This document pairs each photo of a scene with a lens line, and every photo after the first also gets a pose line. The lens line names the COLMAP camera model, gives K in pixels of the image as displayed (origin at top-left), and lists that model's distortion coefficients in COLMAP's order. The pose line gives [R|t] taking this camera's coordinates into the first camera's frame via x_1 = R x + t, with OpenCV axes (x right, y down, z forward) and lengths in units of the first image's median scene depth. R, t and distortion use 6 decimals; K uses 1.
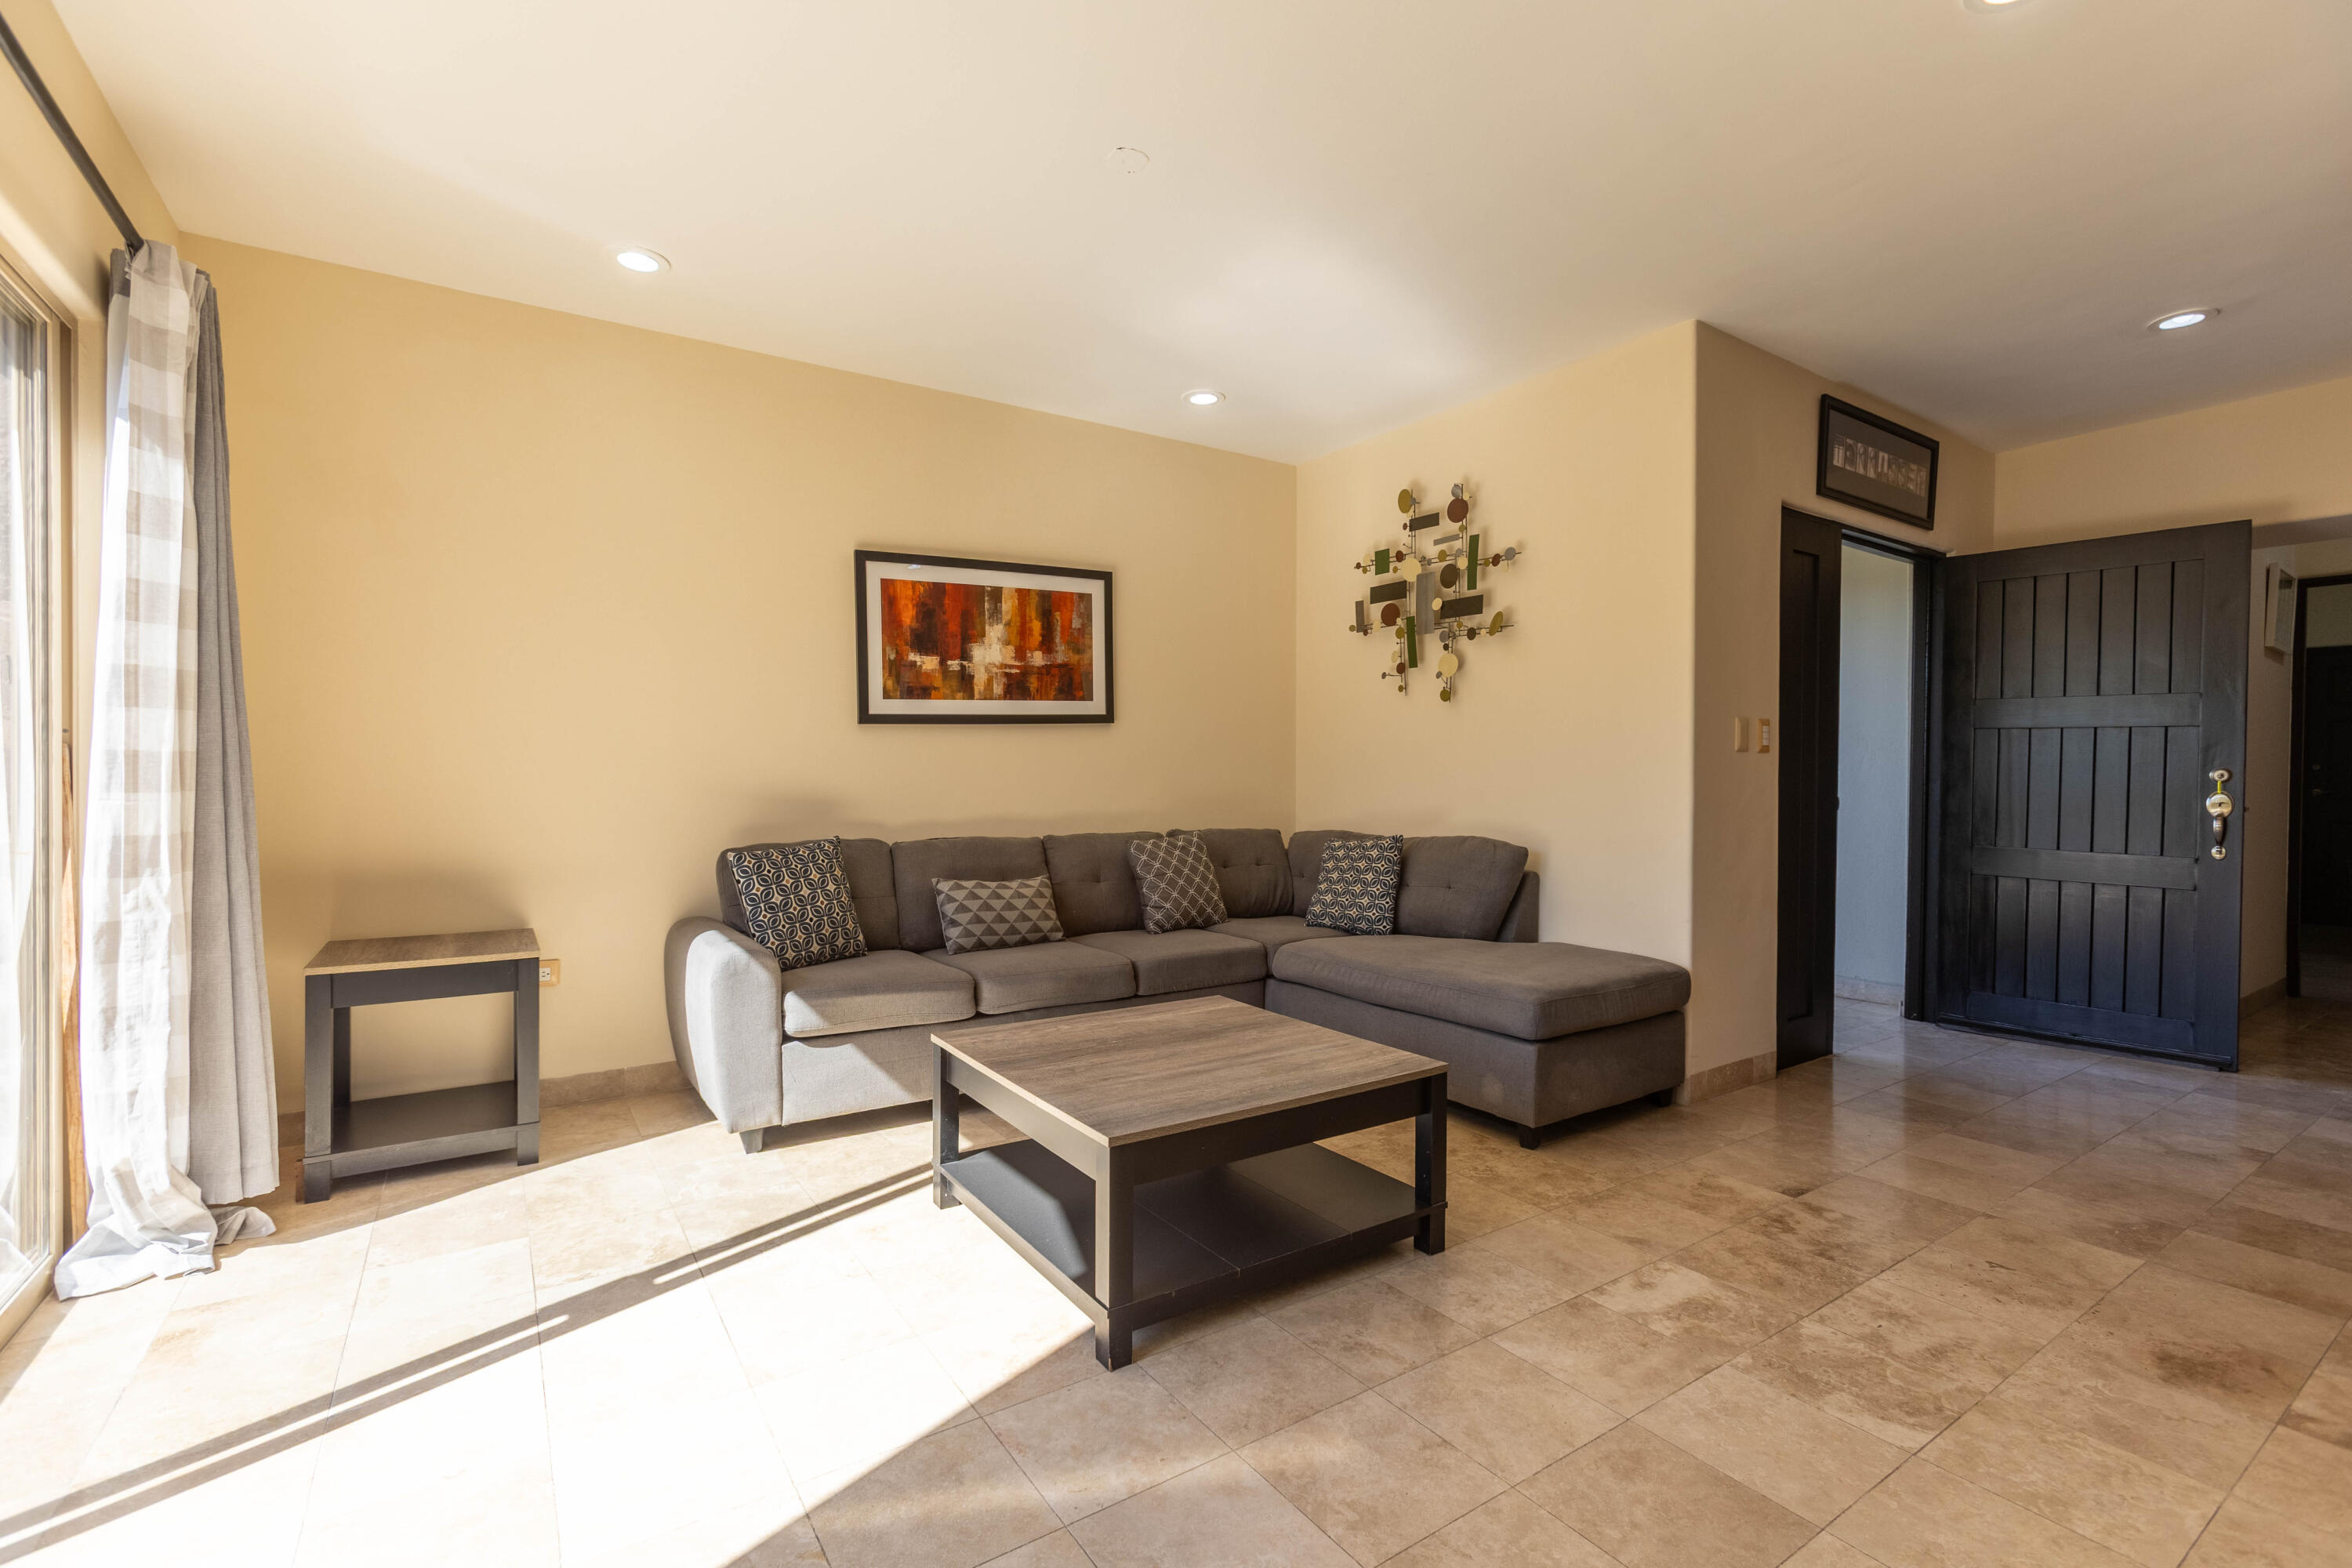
lens RADIAL K [[1054.8, 0, 1168.5], [0, 1054.8, 785.6], [0, 0, 1]] dist [-0.021420, 0.007080]
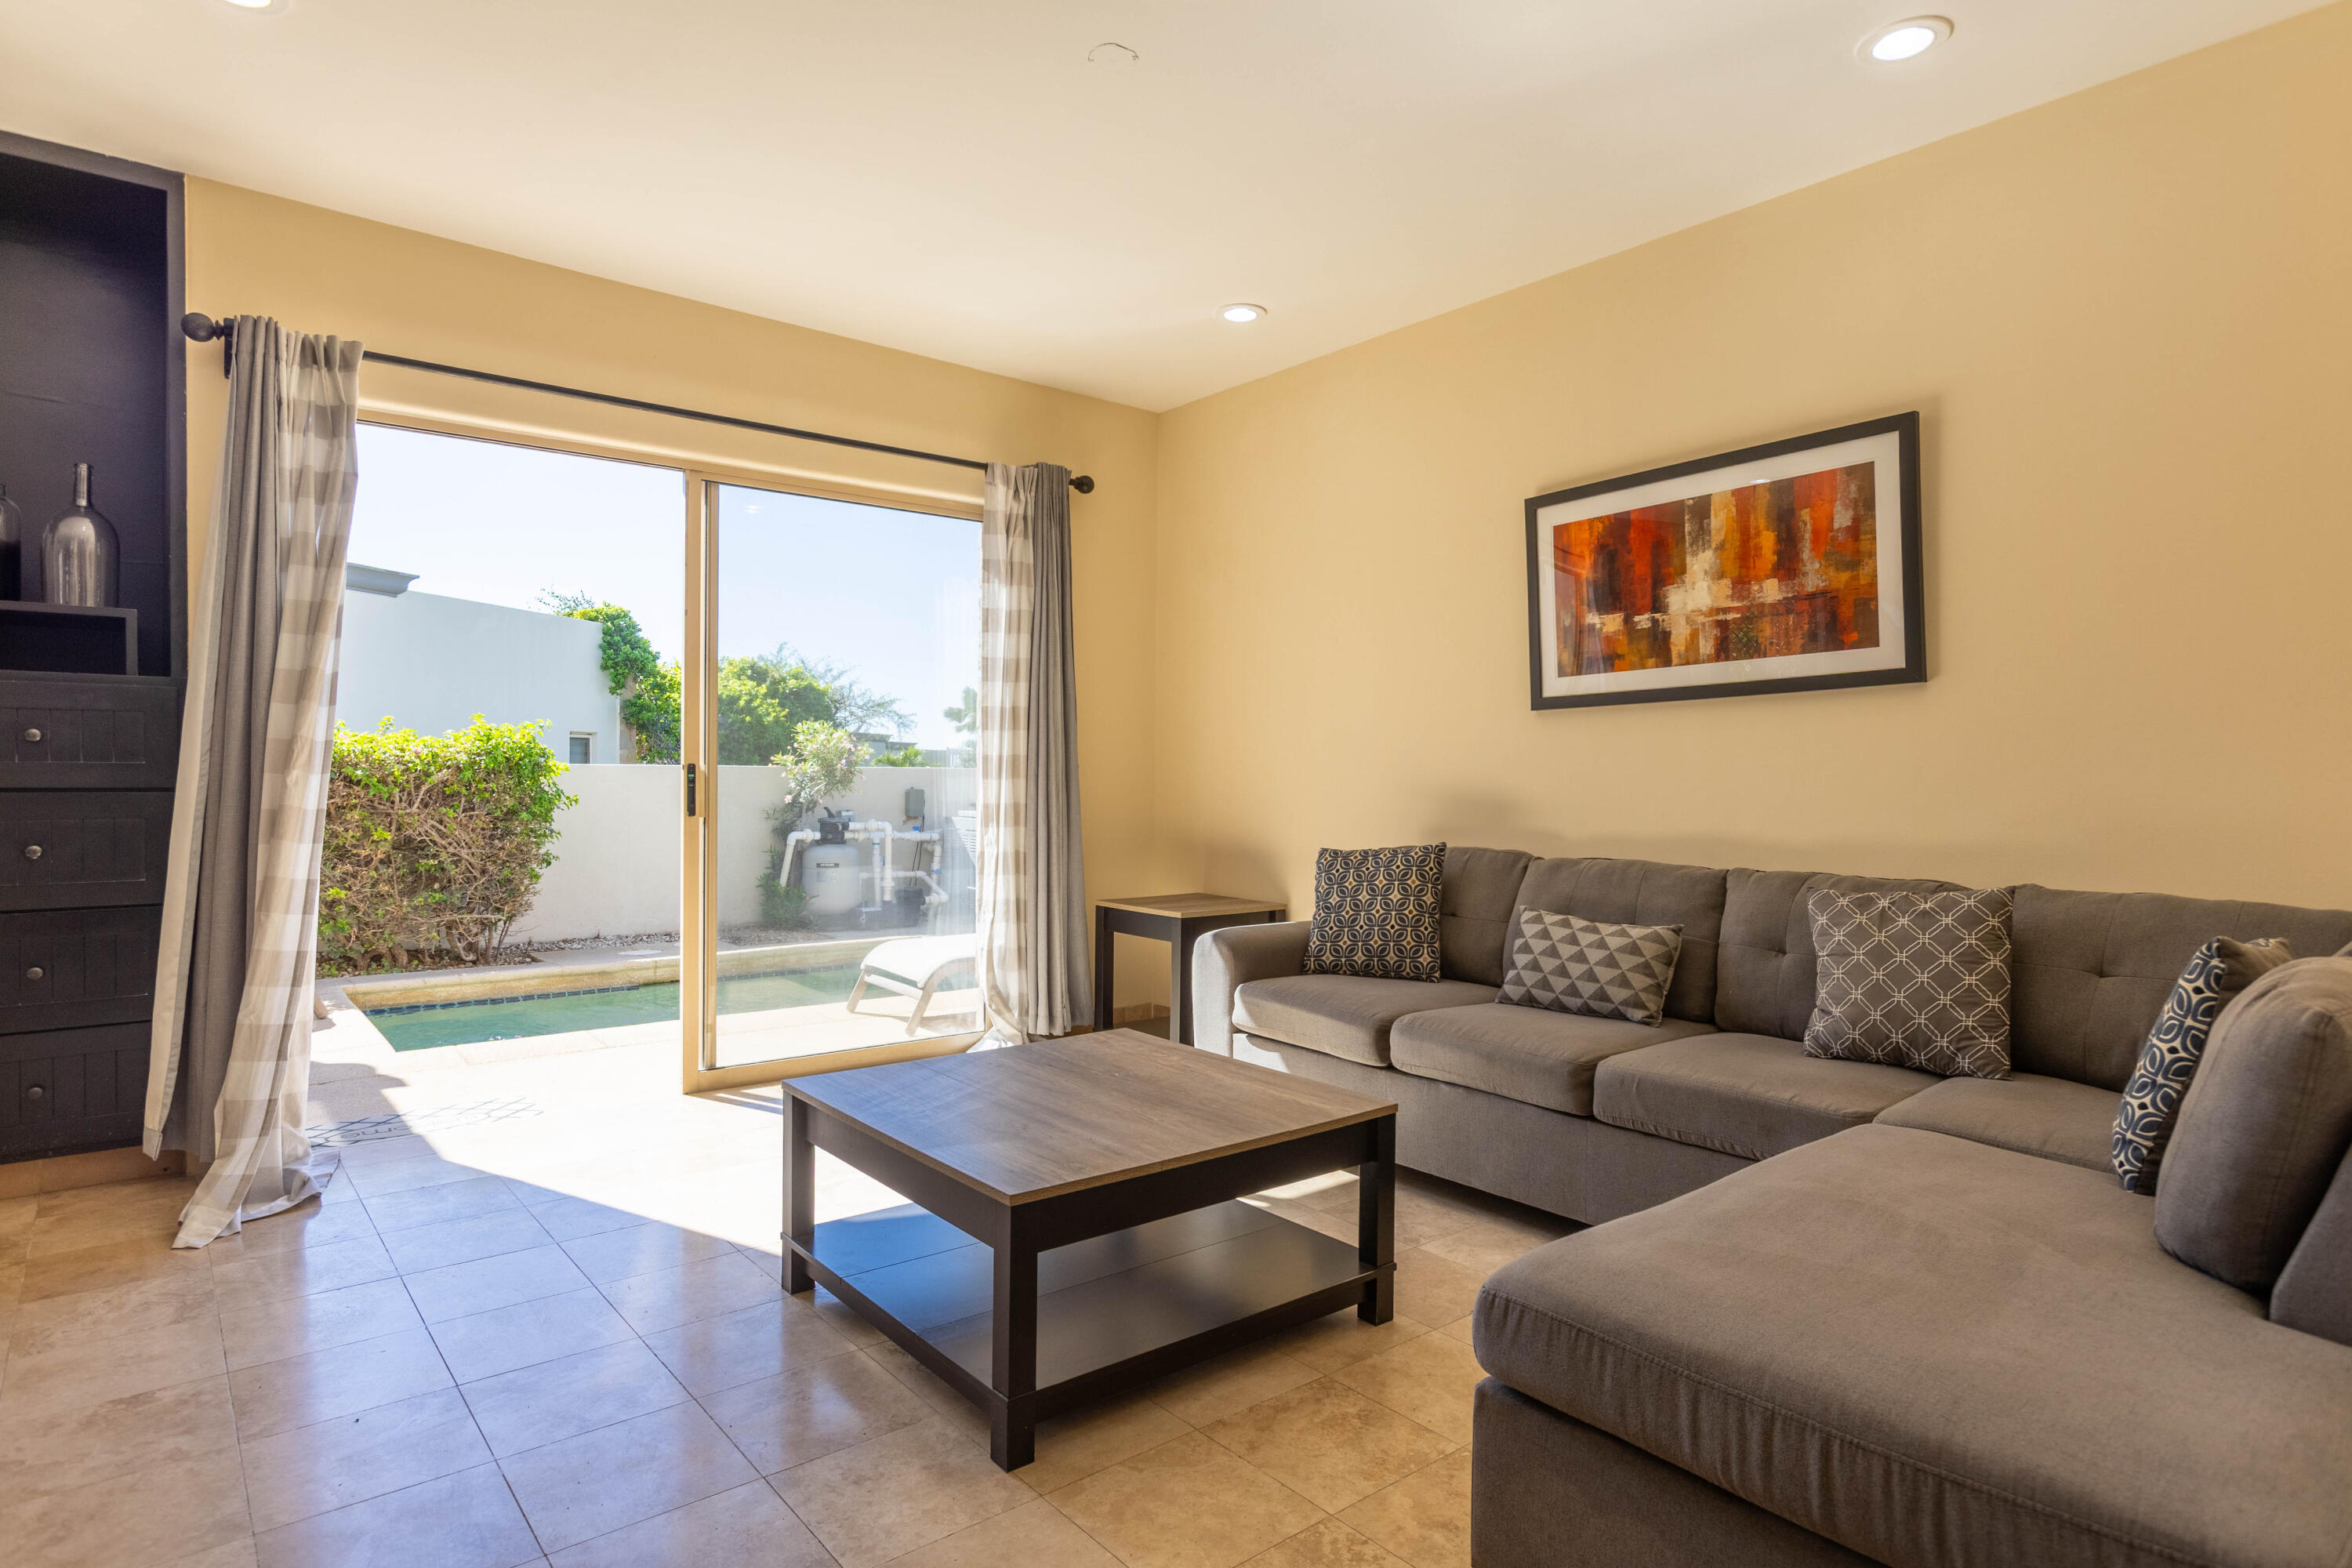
lens RADIAL K [[1305.0, 0, 1177.3], [0, 1305.0, 779.9], [0, 0, 1]] dist [-0.000275, 0.000233]
pose [[0.087466, 0.008686, -0.996130, 0.654489], [-0.013910, 0.999875, 0.007497, -0.007859], [0.996070, 0.013201, 0.087576, 0.600845]]
